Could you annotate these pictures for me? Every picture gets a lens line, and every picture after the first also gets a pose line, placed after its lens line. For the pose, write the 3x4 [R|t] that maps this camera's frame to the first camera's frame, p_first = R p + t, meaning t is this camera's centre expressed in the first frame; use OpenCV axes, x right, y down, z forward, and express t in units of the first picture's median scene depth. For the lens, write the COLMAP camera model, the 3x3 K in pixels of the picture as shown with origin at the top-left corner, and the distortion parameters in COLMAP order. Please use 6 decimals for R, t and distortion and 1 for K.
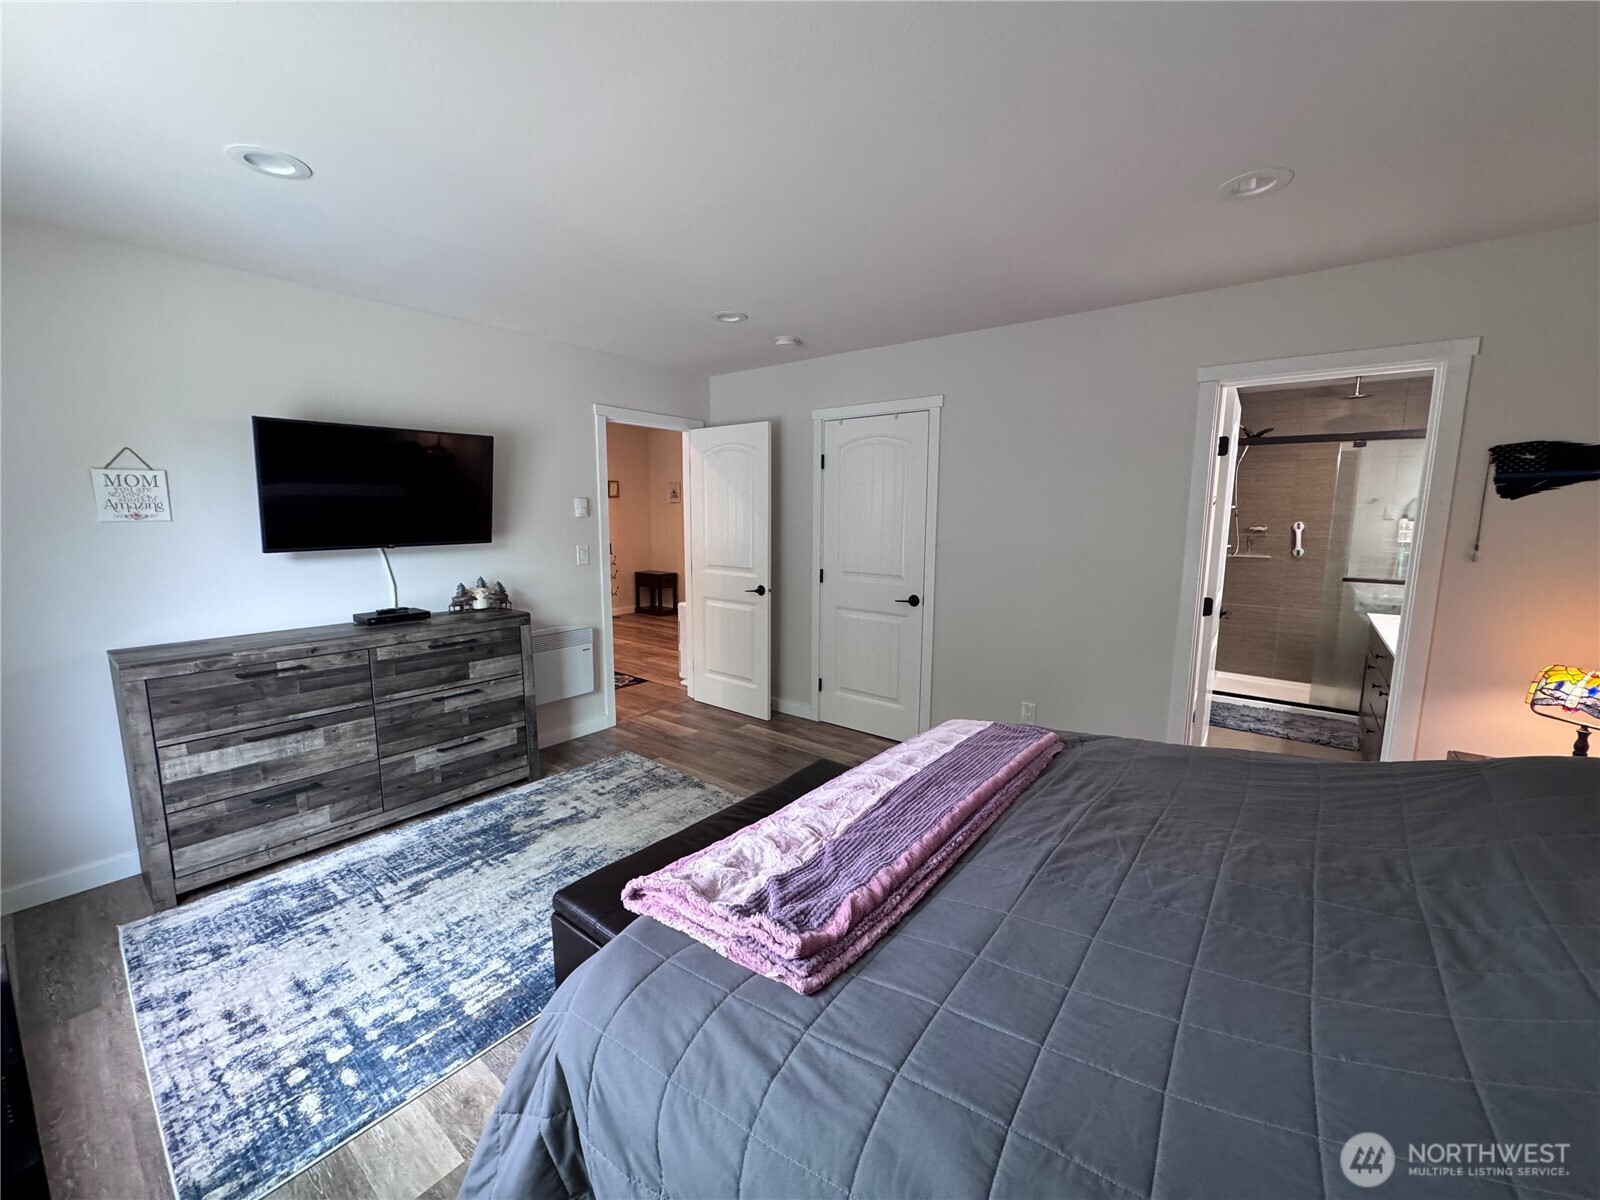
lens RADIAL K [[638.5, 0, 795.2], [0, 638.5, 598.8], [0, 0, 1]] dist [-0.003406, 0.000854]
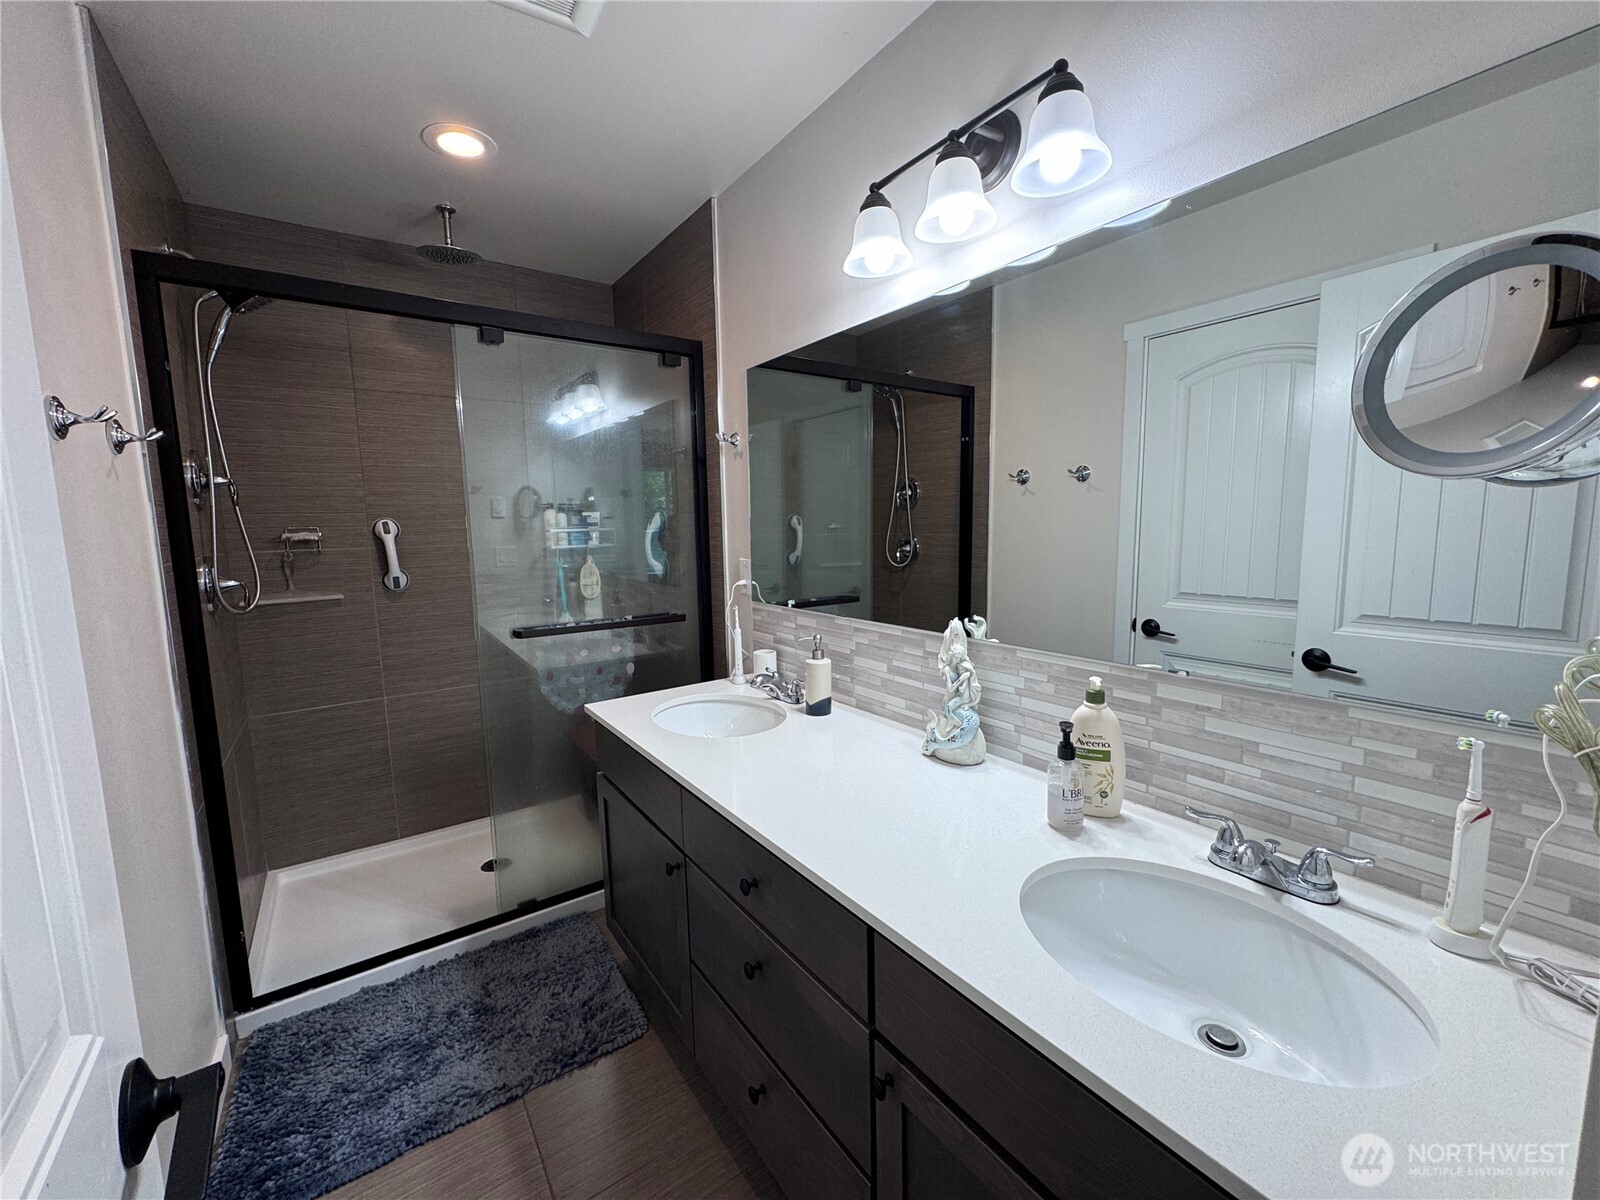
lens RADIAL K [[638.5, 0, 799.1], [0, 638.5, 598.6], [0, 0, 1]] dist [-0.003406, 0.000854]
pose [[0.281350, -0.126458, 0.951236, 0.411751], [0.151736, 0.984671, 0.086023, -0.055403], [-0.947533, 0.120134, 0.296225, 0.567092]]
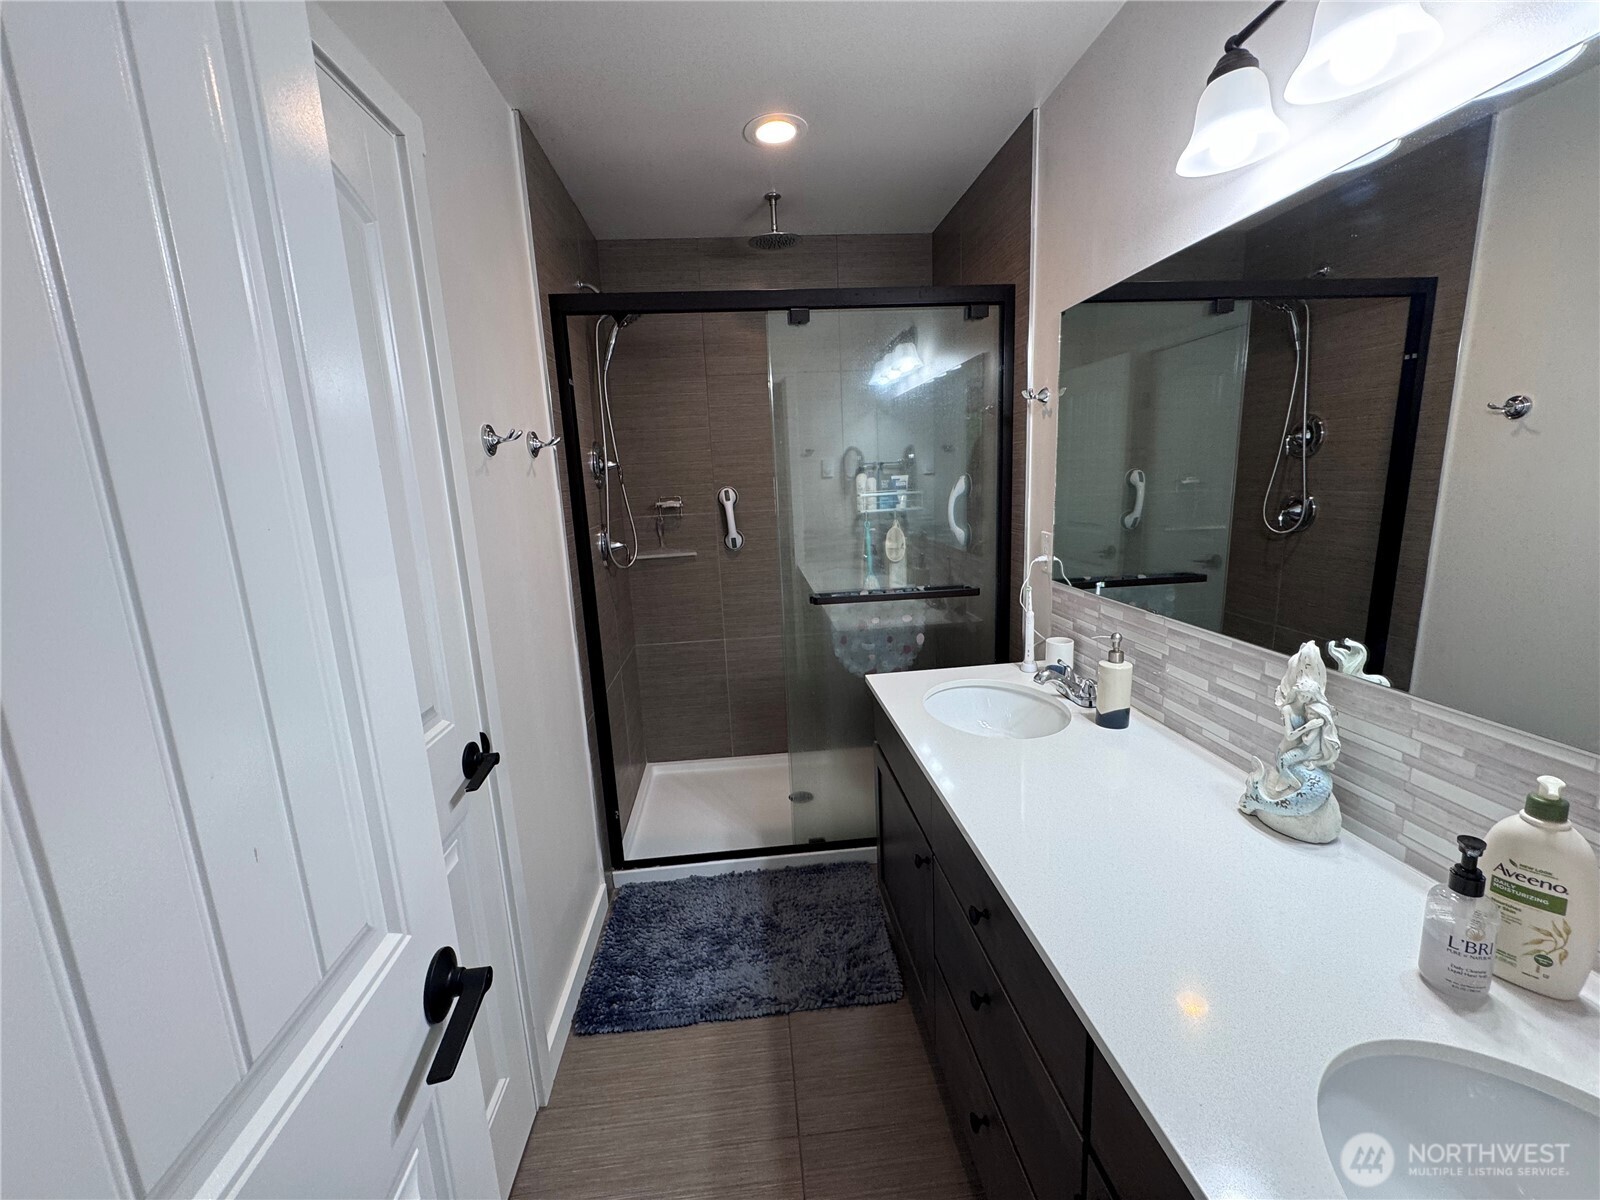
lens RADIAL K [[638.5, 0, 798.3], [0, 638.5, 599.6], [0, 0, 1]] dist [-0.003406, 0.000854]
pose [[0.721982, -0.170180, 0.670657, 0.442906], [0.144232, 0.985004, 0.094676, -0.068139], [-0.676712, 0.028376, 0.735700, 0.547175]]
